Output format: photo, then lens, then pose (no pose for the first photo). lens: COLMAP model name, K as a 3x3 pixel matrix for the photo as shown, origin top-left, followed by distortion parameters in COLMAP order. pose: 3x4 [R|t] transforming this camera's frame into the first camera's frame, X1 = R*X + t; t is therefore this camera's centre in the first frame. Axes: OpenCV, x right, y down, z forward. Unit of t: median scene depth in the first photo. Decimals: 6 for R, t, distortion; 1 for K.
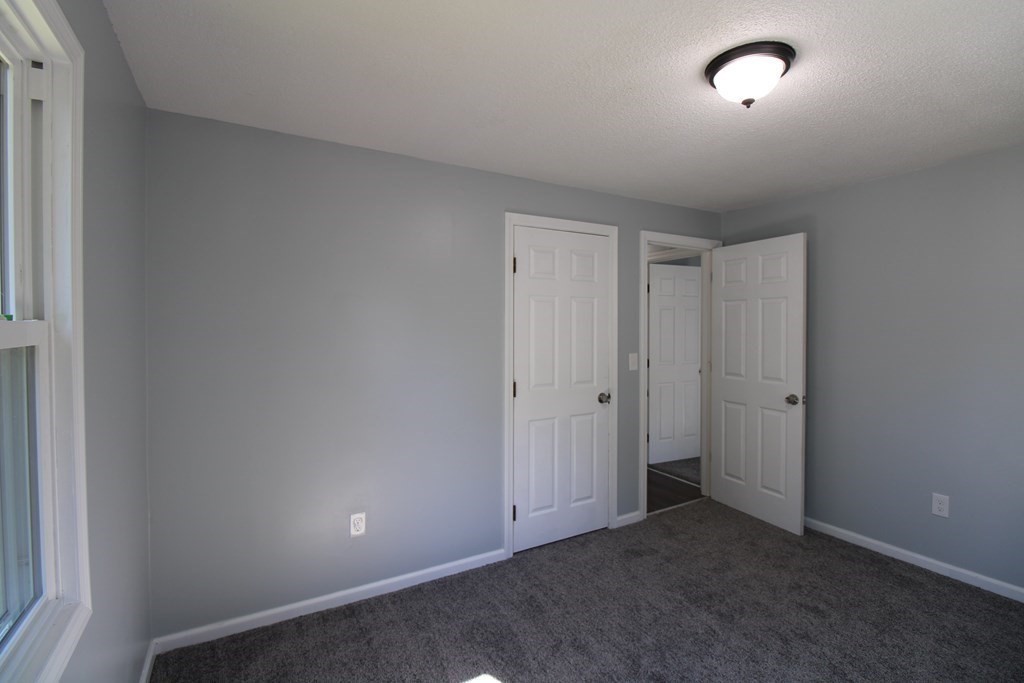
lens RADIAL K [[473.1, 0, 520.2], [0, 473.1, 331.5], [0, 0, 1]] dist [0.001541, -0.012648]
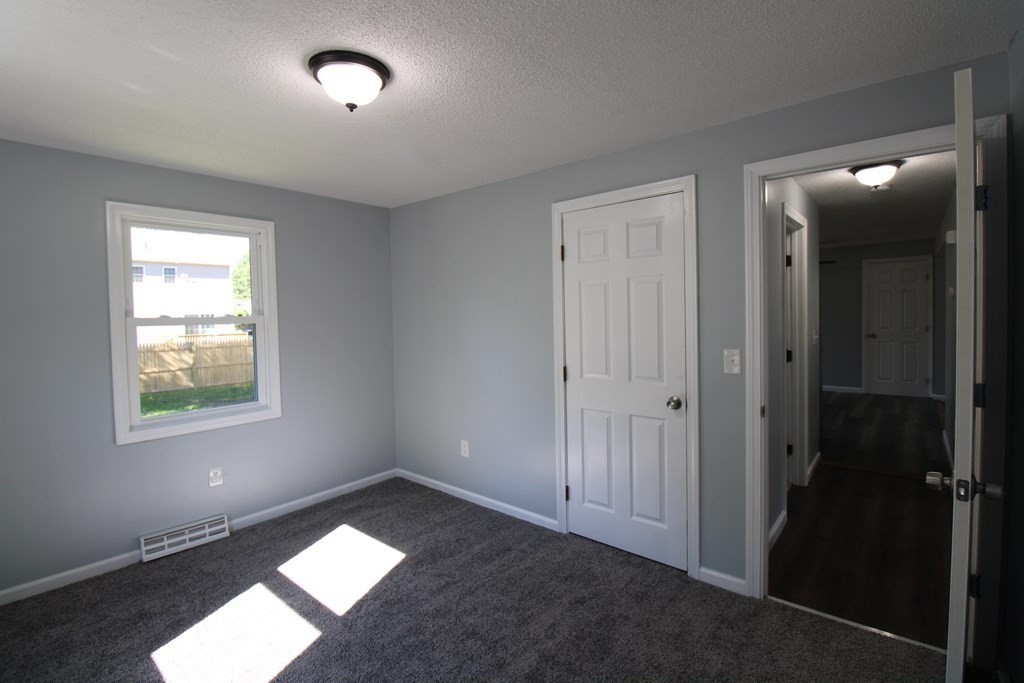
lens RADIAL K [[473.1, 0, 520.2], [0, 473.1, 331.5], [0, 0, 1]] dist [0.001541, -0.012648]
pose [[0.346086, 0.032601, -0.937636, 0.898705], [-0.000218, 0.999399, 0.034668, -0.004513], [0.938203, -0.011794, 0.345885, 0.544189]]
